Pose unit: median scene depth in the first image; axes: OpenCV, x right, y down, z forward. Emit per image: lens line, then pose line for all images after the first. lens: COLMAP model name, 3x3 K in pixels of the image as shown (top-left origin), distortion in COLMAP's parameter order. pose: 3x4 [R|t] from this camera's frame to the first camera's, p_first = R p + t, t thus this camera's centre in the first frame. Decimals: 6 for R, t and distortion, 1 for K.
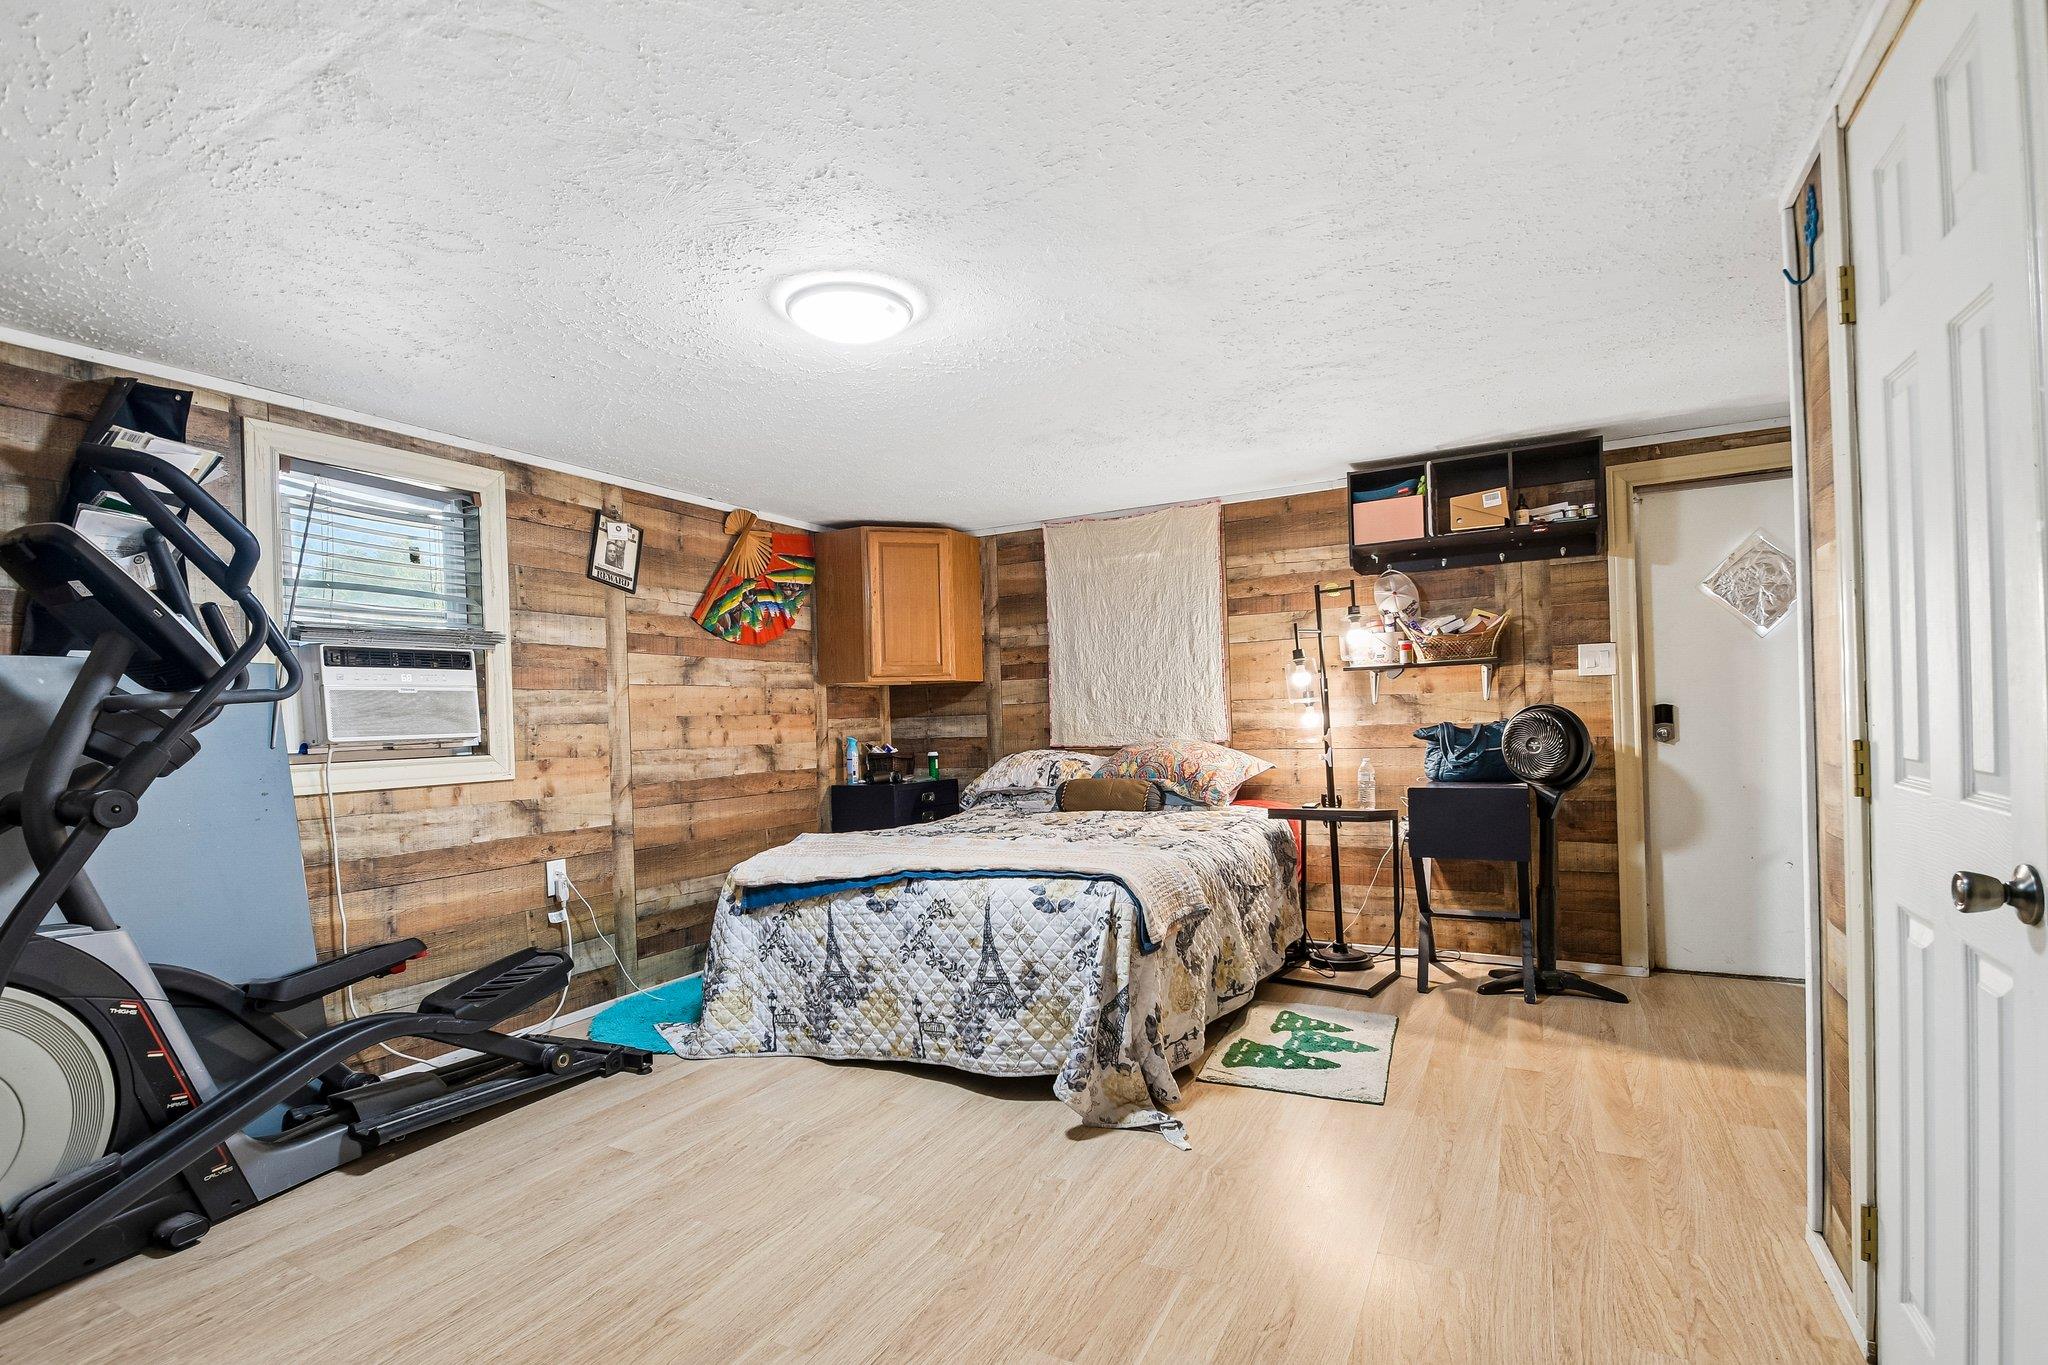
lens RADIAL K [[937.3, 0, 1024.4], [0, 937.3, 719.8], [0, 0, 1]] dist [0.003431, -0.009607]
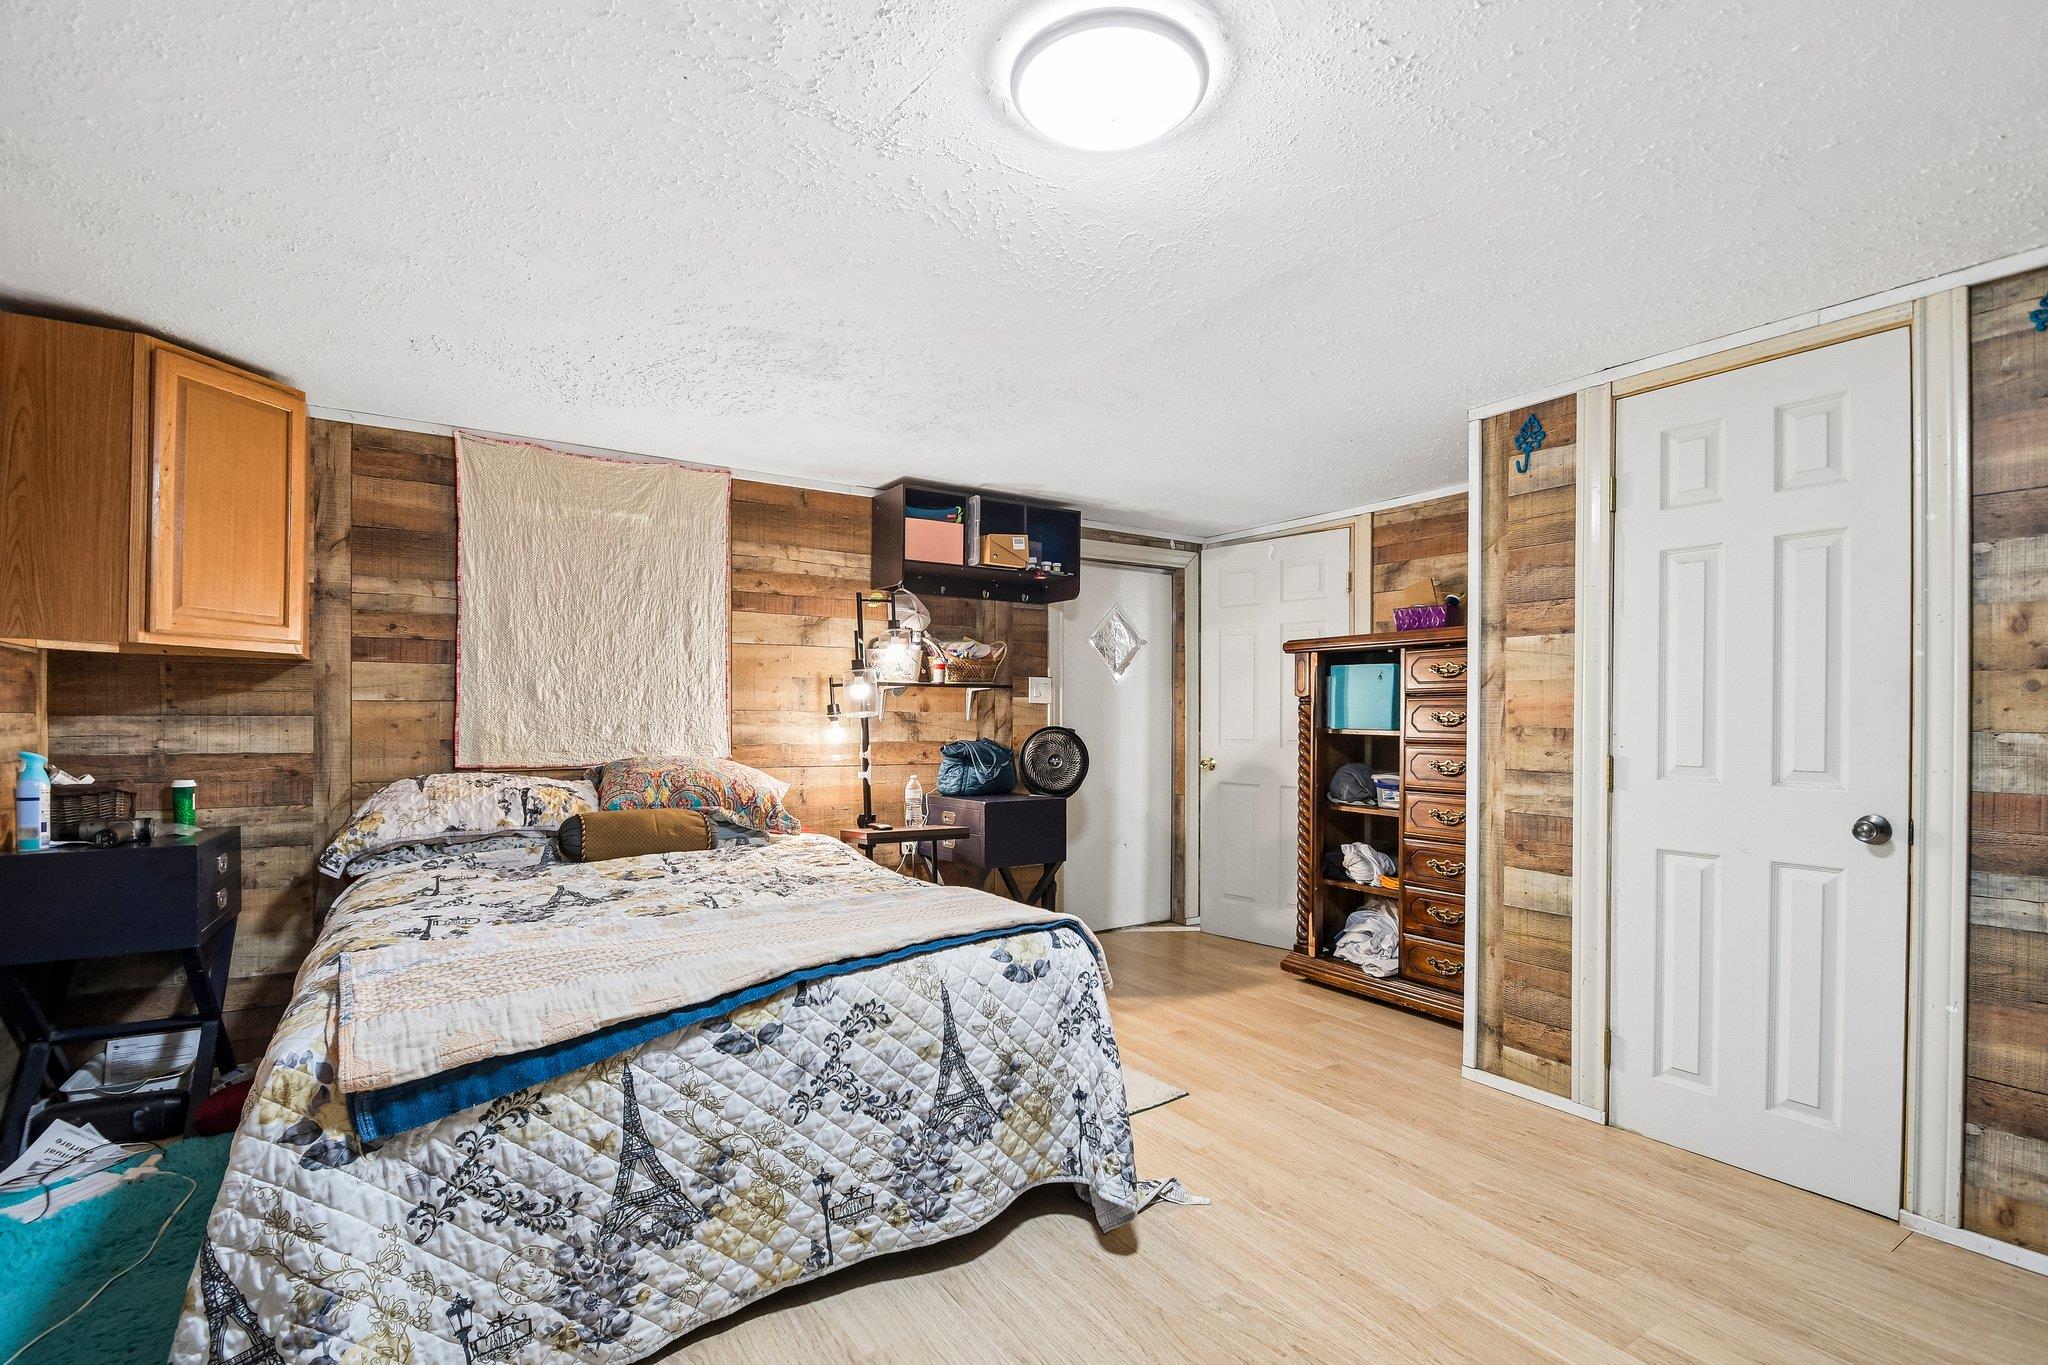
lens RADIAL K [[913.9, 0, 1016.5], [0, 913.9, 718.6], [0, 0, 1]] dist [0.002049, -0.009245]
pose [[0.501328, 0.034769, 0.864558, -0.532355], [-0.015795, 0.999394, -0.031033, 0.012254], [-0.865113, 0.001902, 0.501574, 0.534167]]
